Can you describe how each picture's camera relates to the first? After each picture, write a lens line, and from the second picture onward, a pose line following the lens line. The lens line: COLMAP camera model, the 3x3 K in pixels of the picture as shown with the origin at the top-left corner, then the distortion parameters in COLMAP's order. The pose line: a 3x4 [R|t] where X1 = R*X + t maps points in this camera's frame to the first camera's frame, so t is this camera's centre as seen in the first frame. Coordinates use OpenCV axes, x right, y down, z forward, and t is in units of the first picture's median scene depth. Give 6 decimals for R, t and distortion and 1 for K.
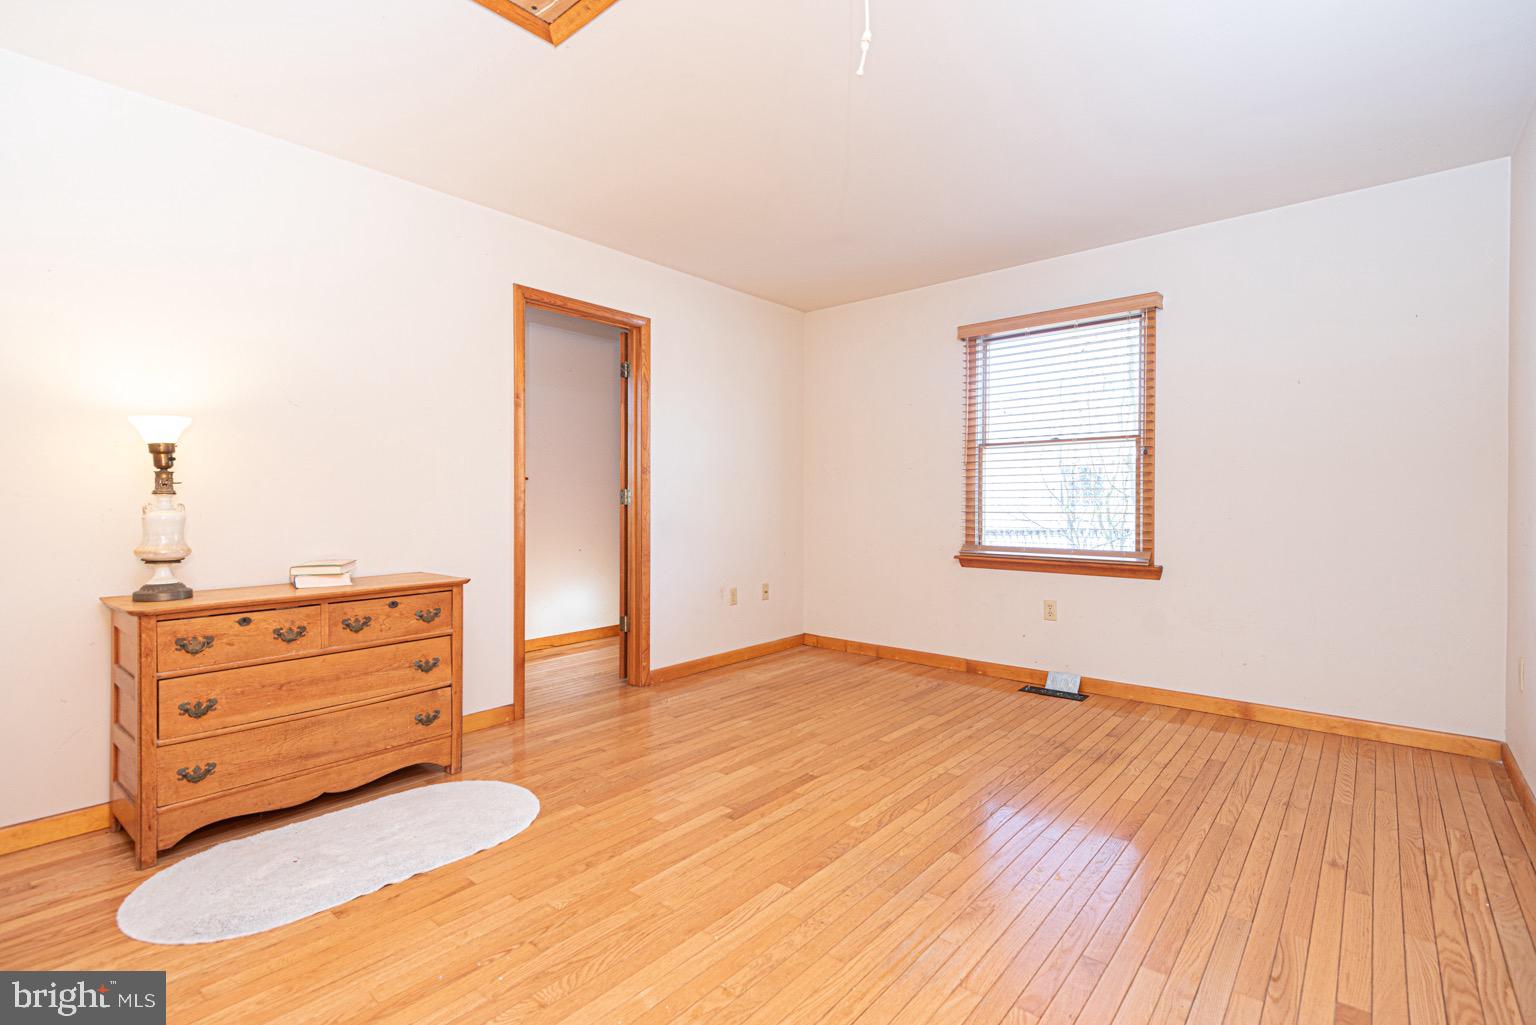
lens RADIAL K [[702.9, 0, 767.0], [0, 702.9, 507.9], [0, 0, 1]] dist [0.035201, -0.014605]
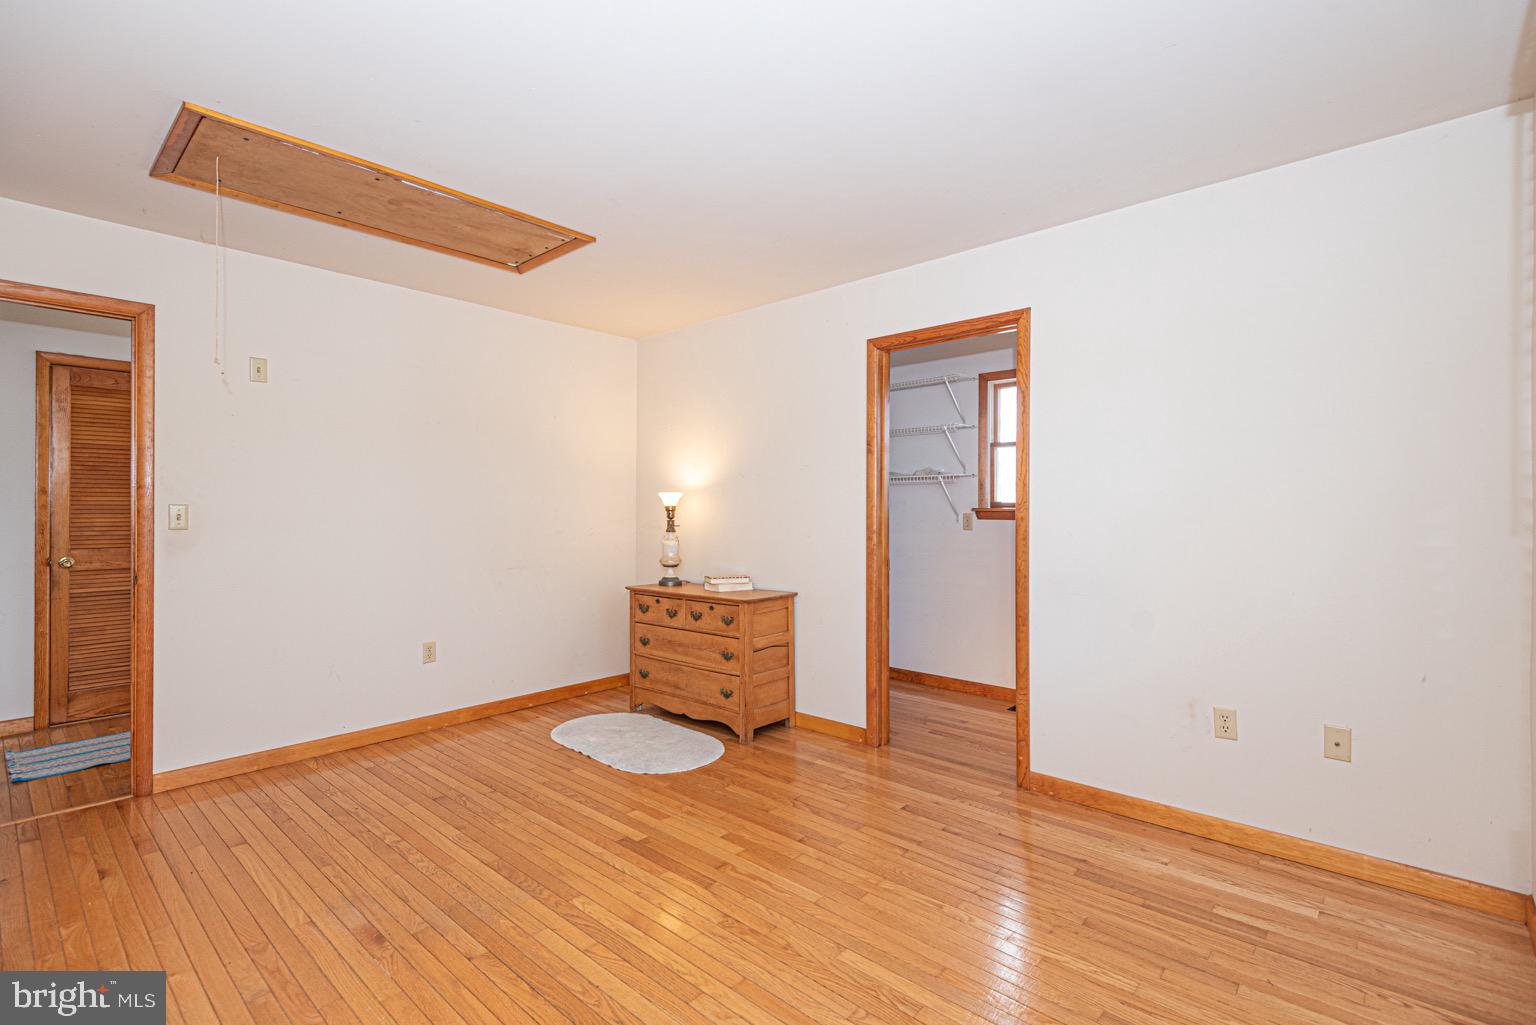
lens RADIAL K [[702.9, 0, 730.2], [0, 702.9, 495.2], [0, 0, 1]] dist [0.035201, -0.014605]
pose [[-0.052784, -0.022319, -0.998357, 1.039155], [-0.007557, 0.999731, -0.021950, -0.075217], [0.998577, 0.006386, -0.052938, 1.206668]]
